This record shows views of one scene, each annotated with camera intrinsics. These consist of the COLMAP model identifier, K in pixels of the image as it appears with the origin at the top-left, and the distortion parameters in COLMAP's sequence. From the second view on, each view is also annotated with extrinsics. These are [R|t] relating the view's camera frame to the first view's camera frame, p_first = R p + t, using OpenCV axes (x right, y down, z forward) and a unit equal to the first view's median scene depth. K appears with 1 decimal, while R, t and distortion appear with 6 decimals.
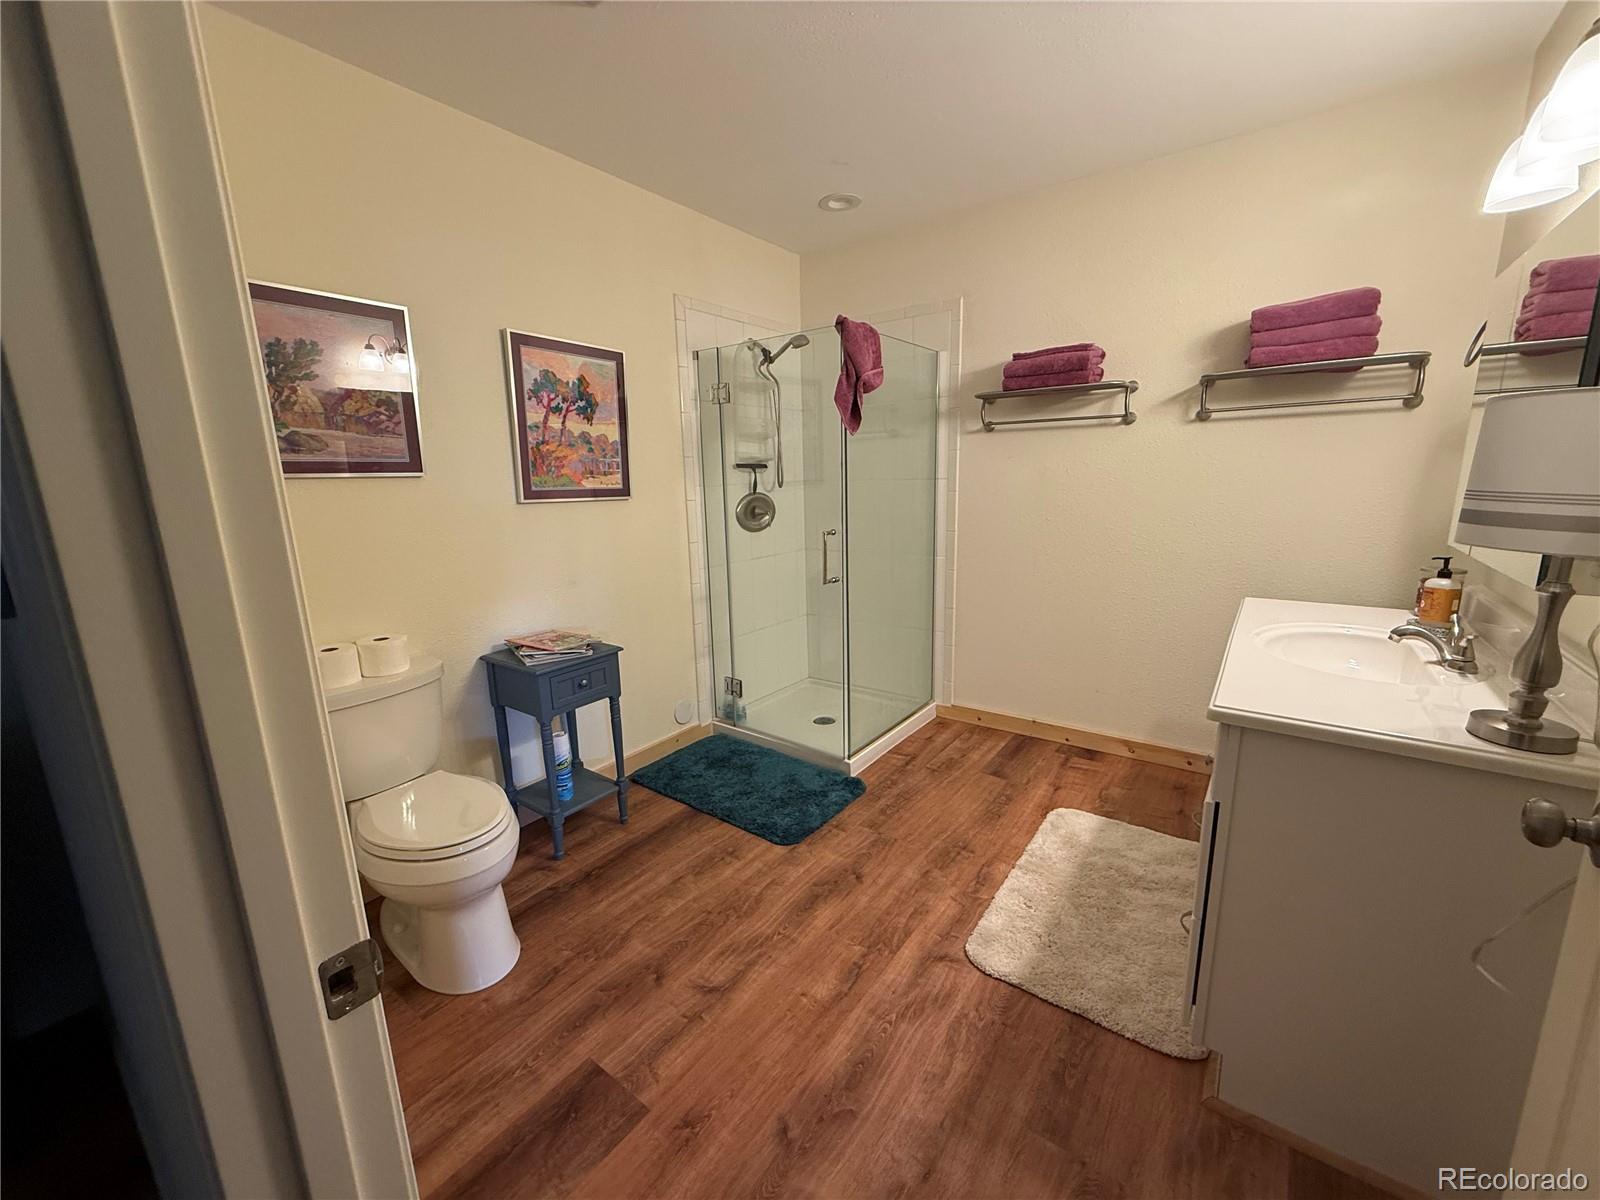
lens RADIAL K [[637.2, 0, 804.2], [0, 637.2, 604.4], [0, 0, 1]] dist [0.001986, 0.000079]
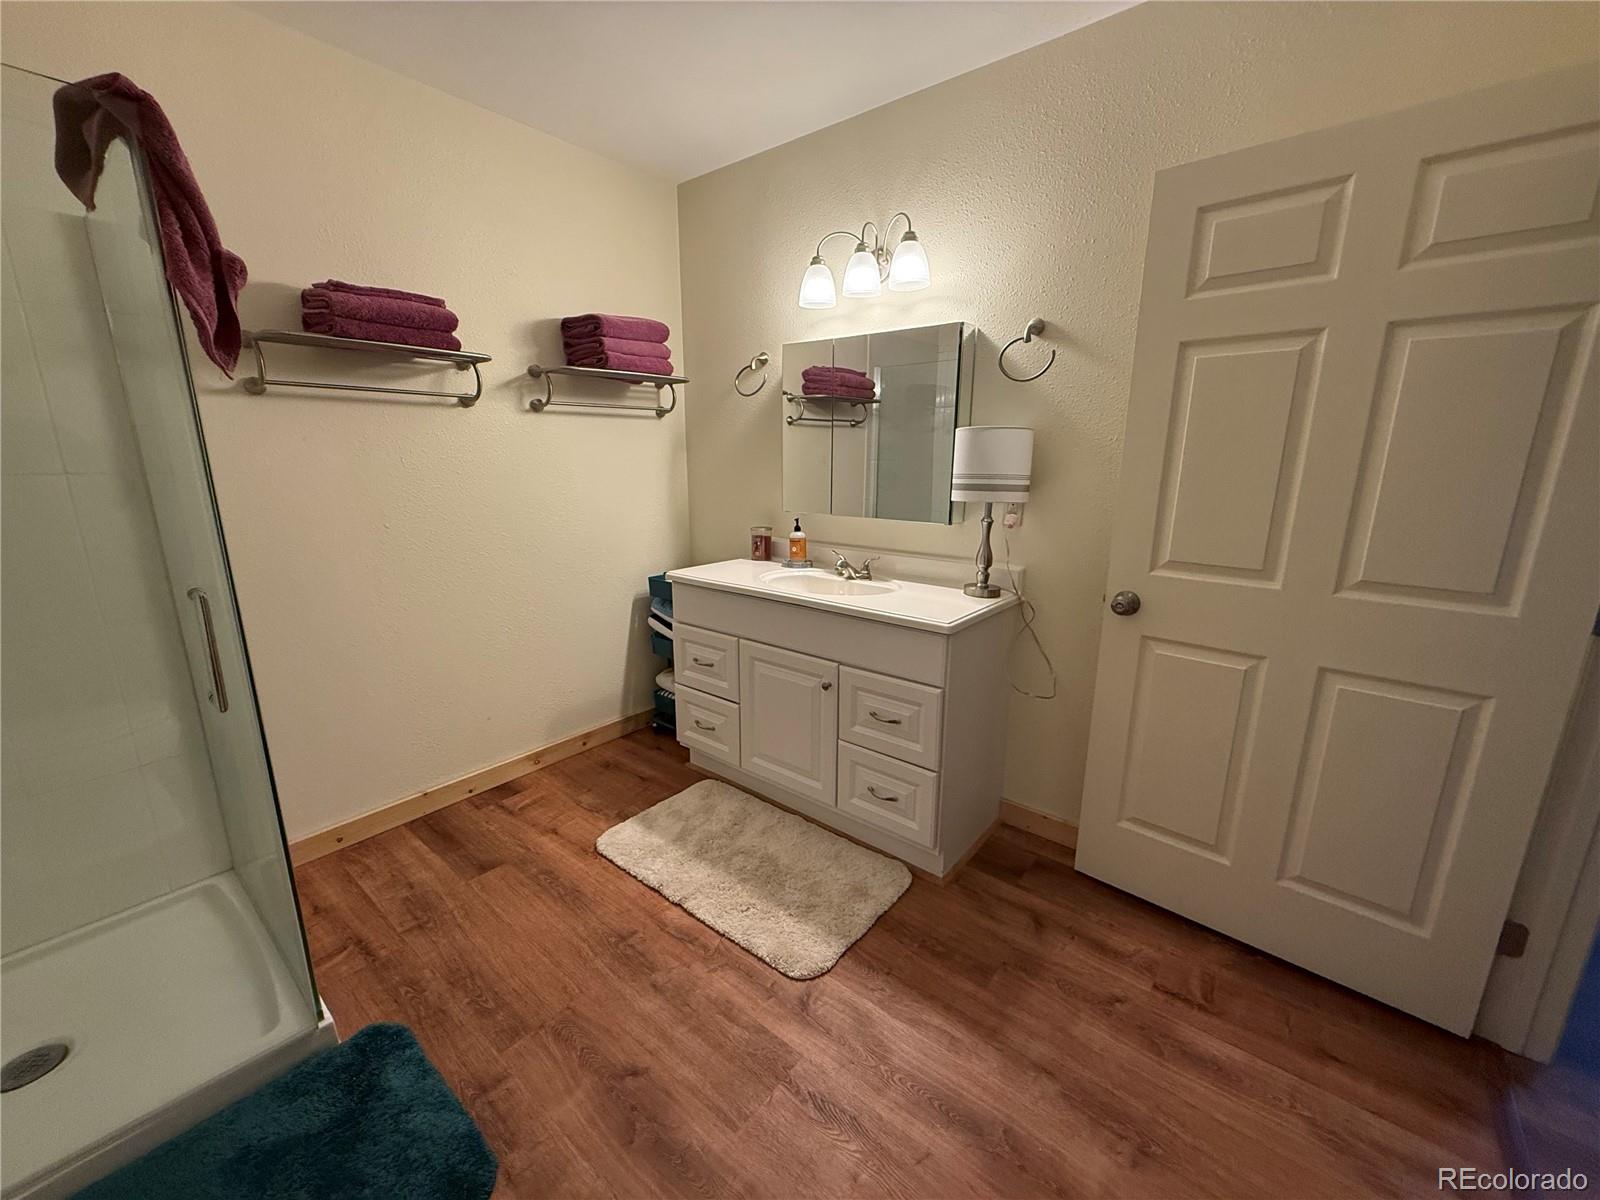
lens RADIAL K [[637.2, 0, 804.1], [0, 637.2, 598.0], [0, 0, 1]] dist [0.001986, 0.000079]
pose [[0.050348, -0.199247, 0.978655, -0.401492], [0.197846, 0.962468, 0.185773, -0.118426], [-0.978939, 0.184269, 0.087878, 0.595840]]
